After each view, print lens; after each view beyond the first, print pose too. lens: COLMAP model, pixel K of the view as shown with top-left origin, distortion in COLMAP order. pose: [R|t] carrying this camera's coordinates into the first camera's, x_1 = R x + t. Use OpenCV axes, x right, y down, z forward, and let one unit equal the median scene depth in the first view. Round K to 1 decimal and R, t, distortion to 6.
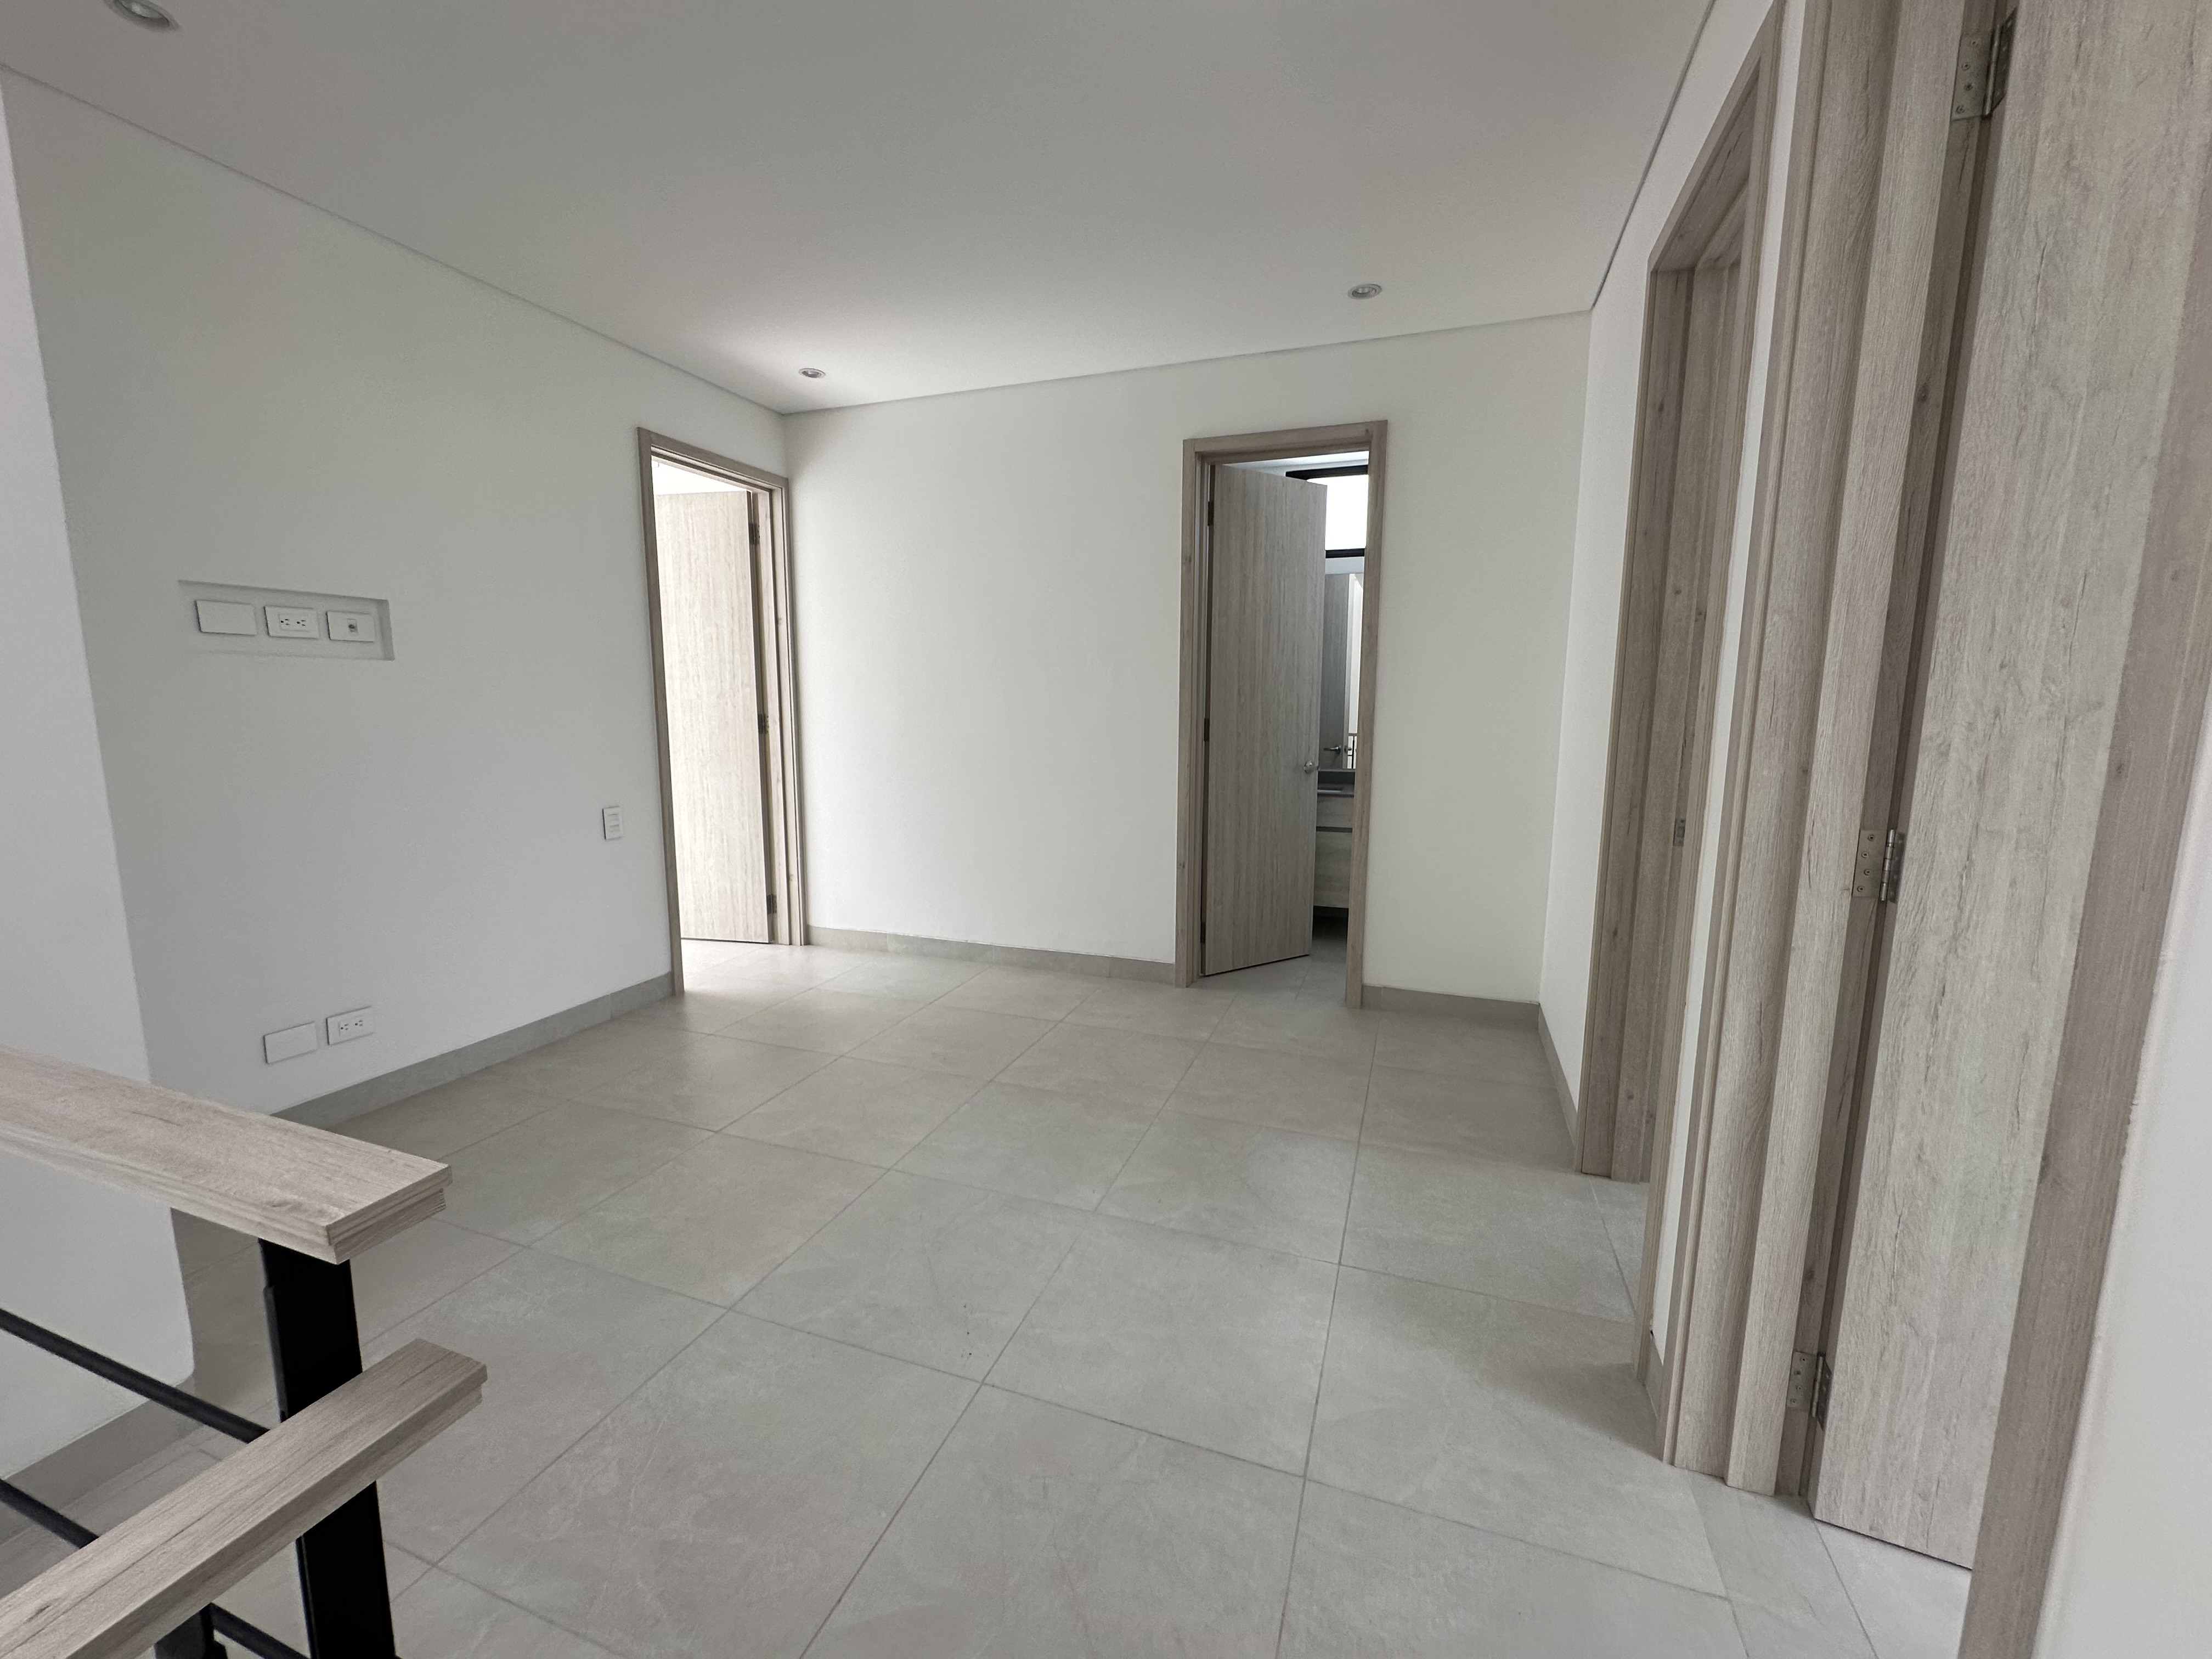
lens RADIAL K [[886.9, 0, 1106.1], [0, 886.9, 826.4], [0, 0, 1]] dist [-0.000189, 0.000191]
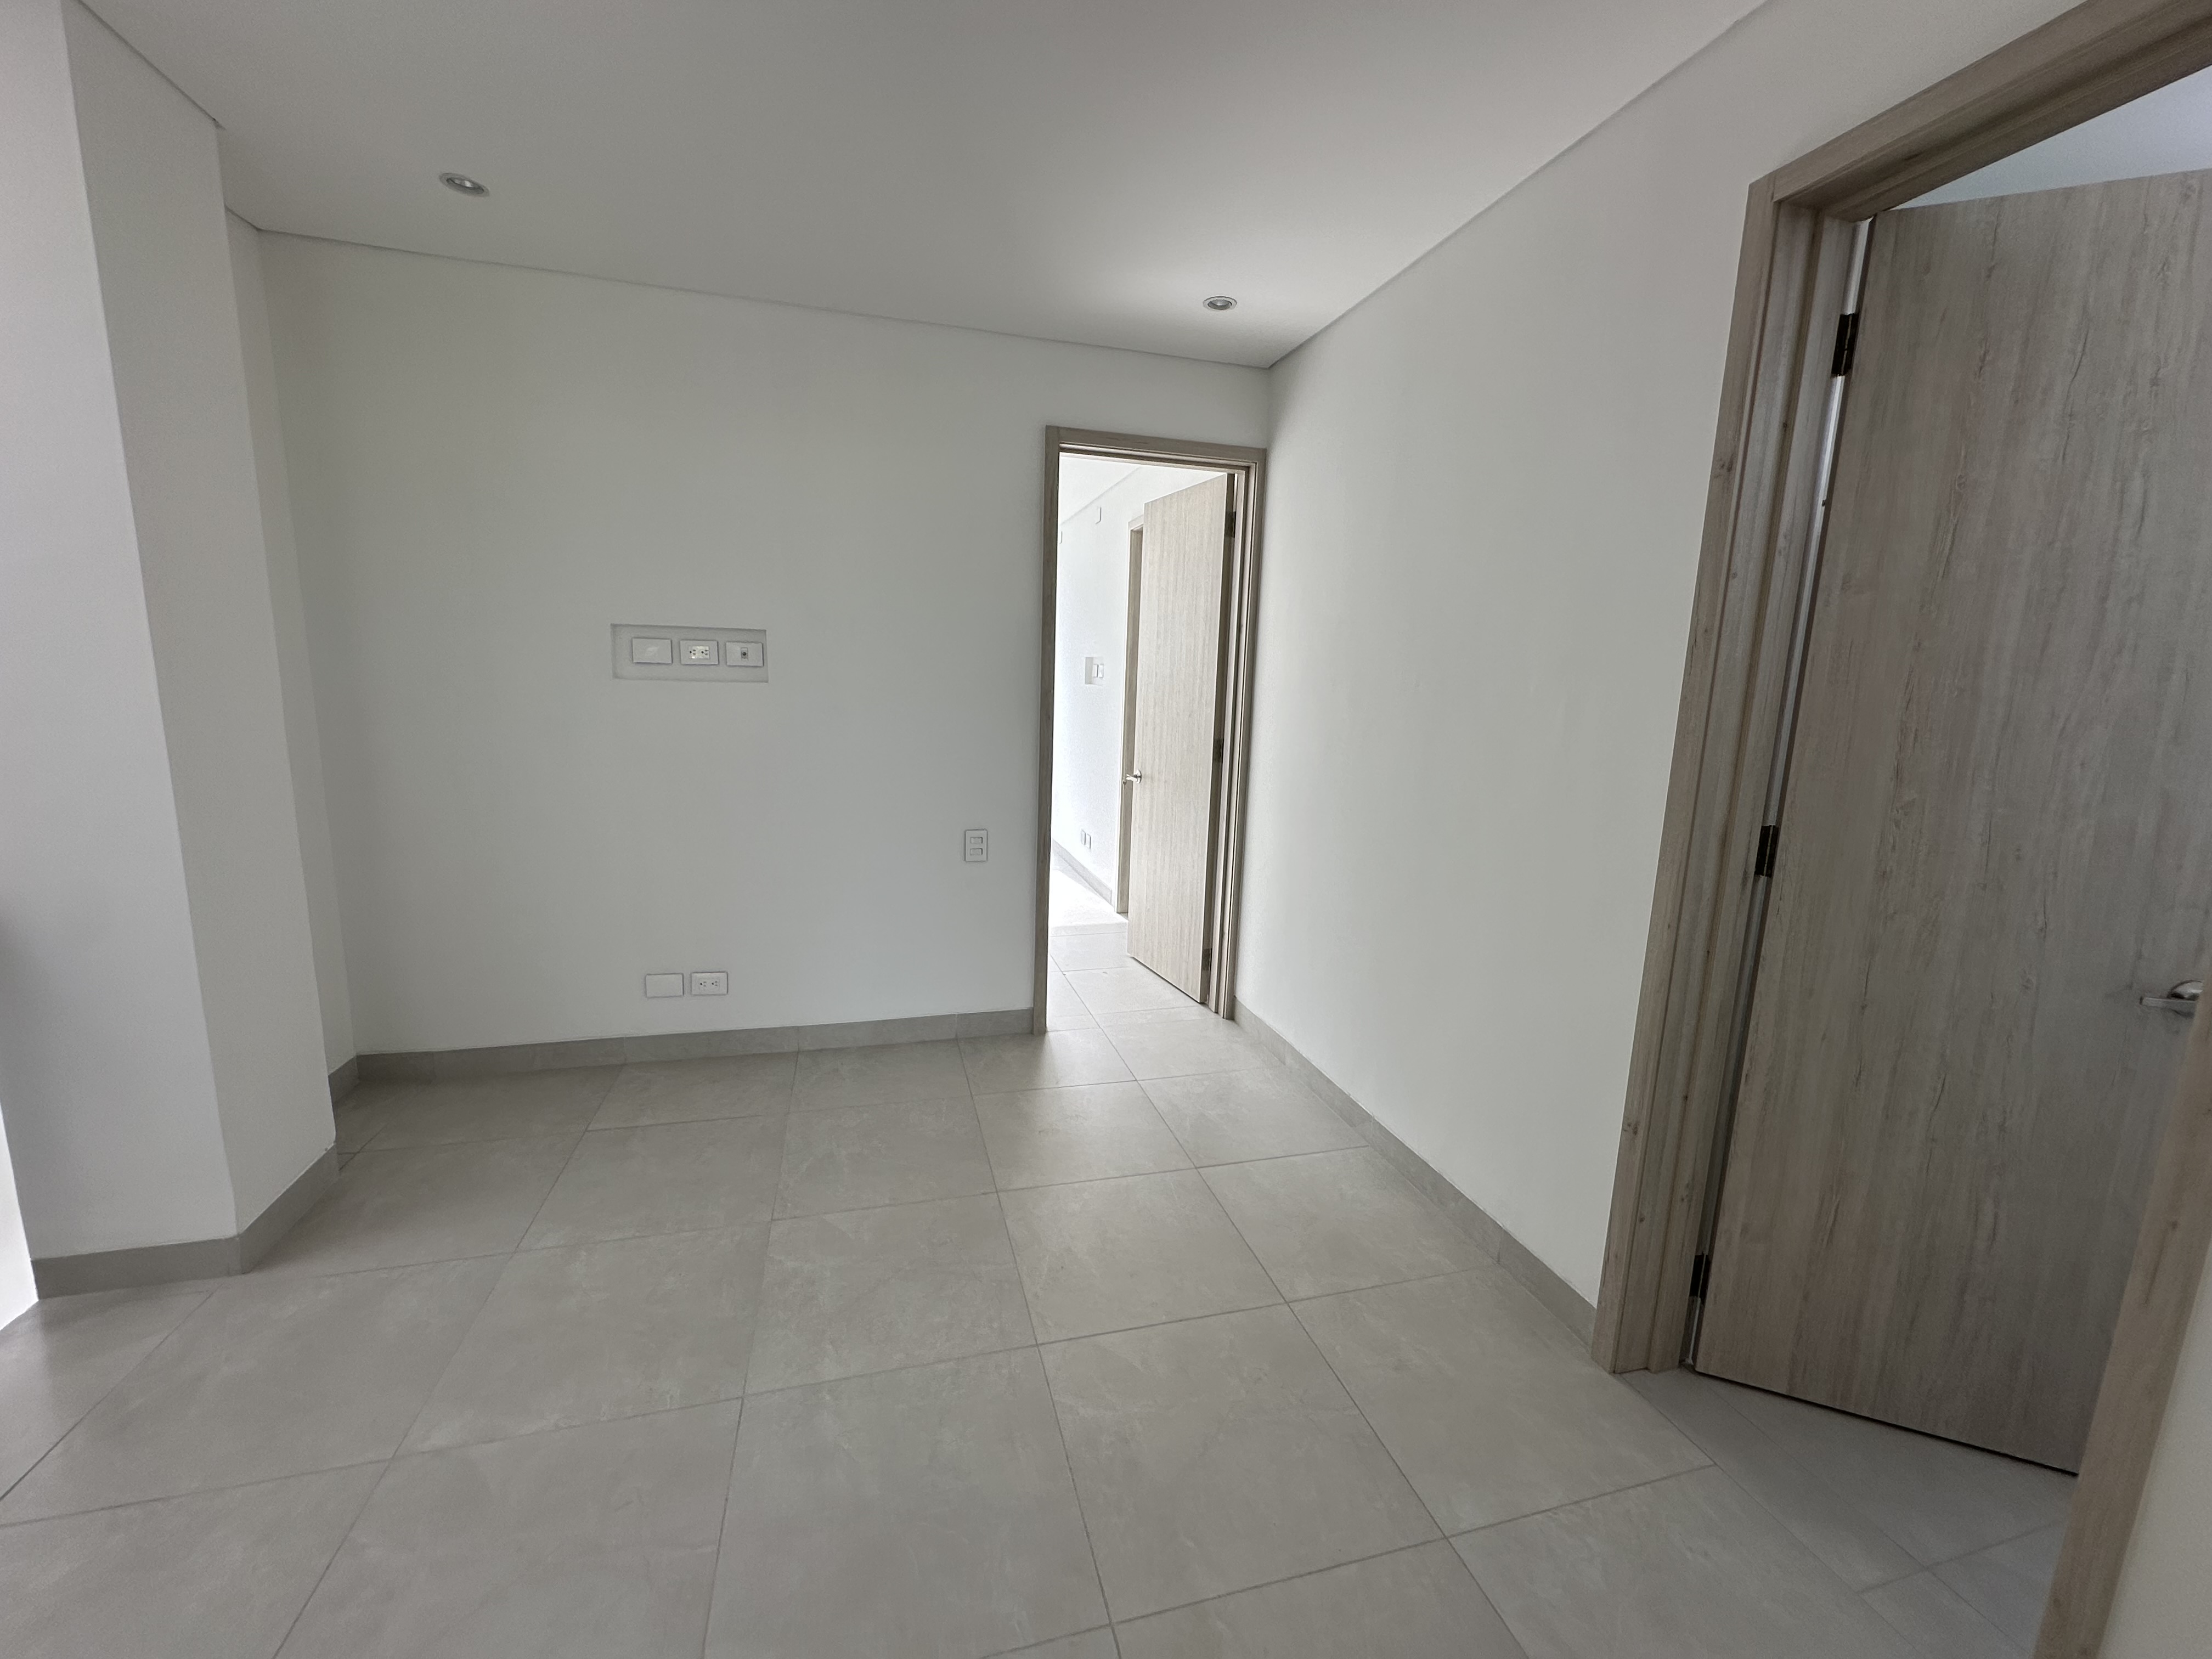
lens RADIAL K [[886.9, 0, 1106.1], [0, 886.9, 826.4], [0, 0, 1]] dist [-0.000189, 0.000191]
pose [[0.578814, 0.148570, -0.801811, 0.268036], [-0.143800, 0.986450, 0.078975, -0.107129], [0.802680, 0.069589, 0.592336, 0.467593]]
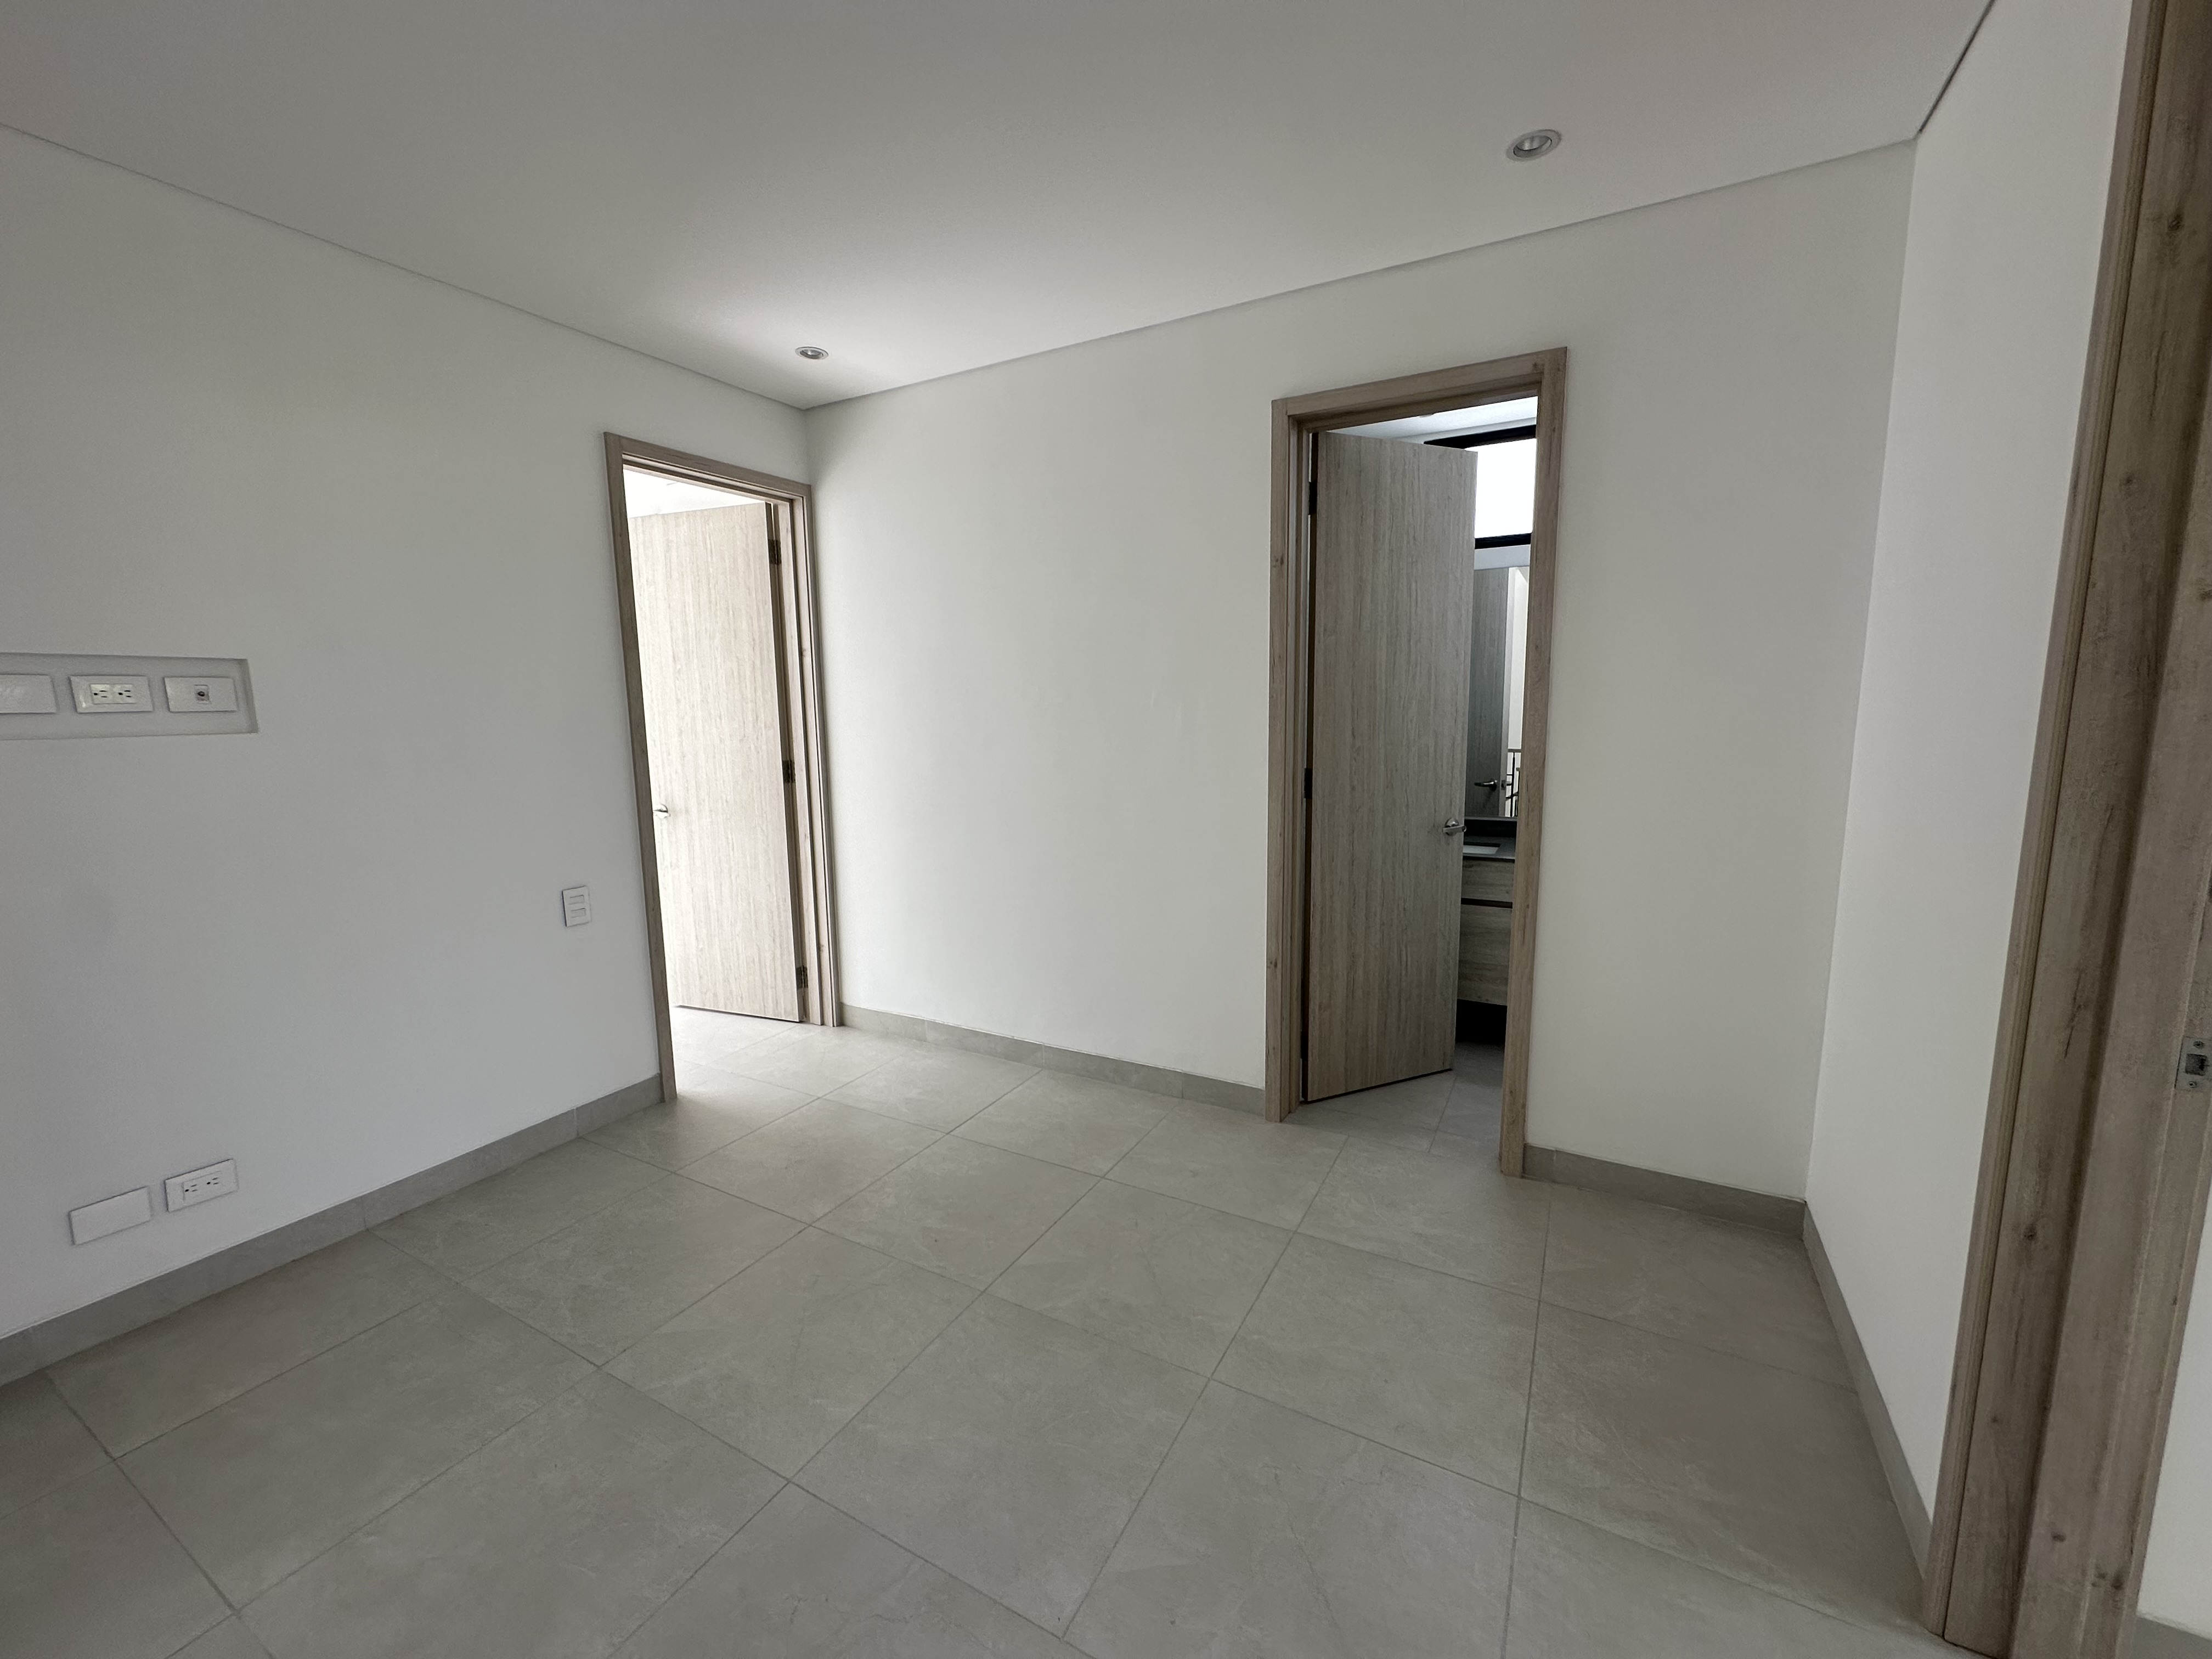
lens RADIAL K [[884.4, 0, 1106.9], [0, 884.4, 827.6], [0, 0, 1]] dist [-0.002774, 0.000602]
pose [[0.987340, 0.003205, -0.158583, 0.062287], [-0.002945, 0.999994, 0.001879, -0.071117], [0.158588, -0.001388, 0.987344, 0.222819]]
